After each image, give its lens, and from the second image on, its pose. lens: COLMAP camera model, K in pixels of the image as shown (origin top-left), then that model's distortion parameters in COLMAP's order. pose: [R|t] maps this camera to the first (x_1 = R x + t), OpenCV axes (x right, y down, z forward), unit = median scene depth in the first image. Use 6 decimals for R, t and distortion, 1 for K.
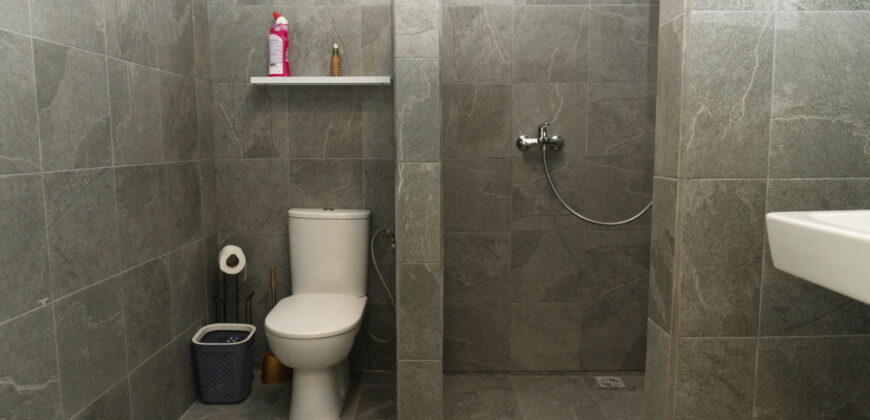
lens RADIAL K [[584.3, 0, 435.2], [0, 584.3, 211.4], [0, 0, 1]] dist [-0.026370, 0.000312]
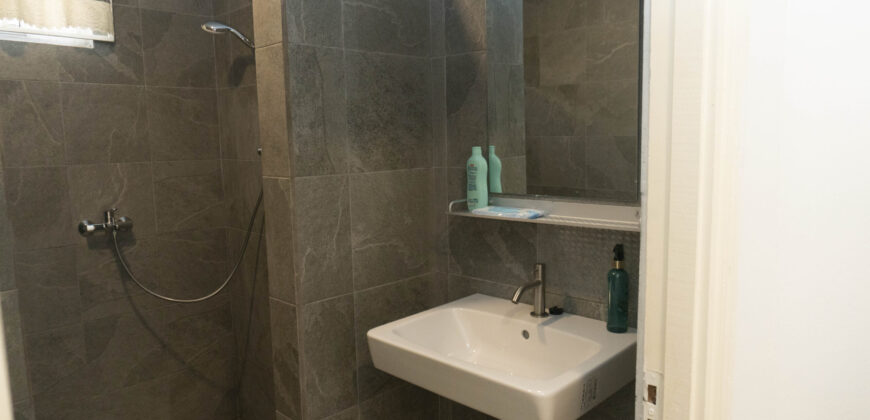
lens RADIAL K [[584.3, 0, 439.0], [0, 584.3, 207.8], [0, 0, 1]] dist [-0.026370, 0.000312]
pose [[0.693962, -0.095594, 0.713637, -0.240732], [0.095986, 0.994583, 0.039888, -0.272280], [-0.713585, 0.040818, 0.699379, -0.116912]]
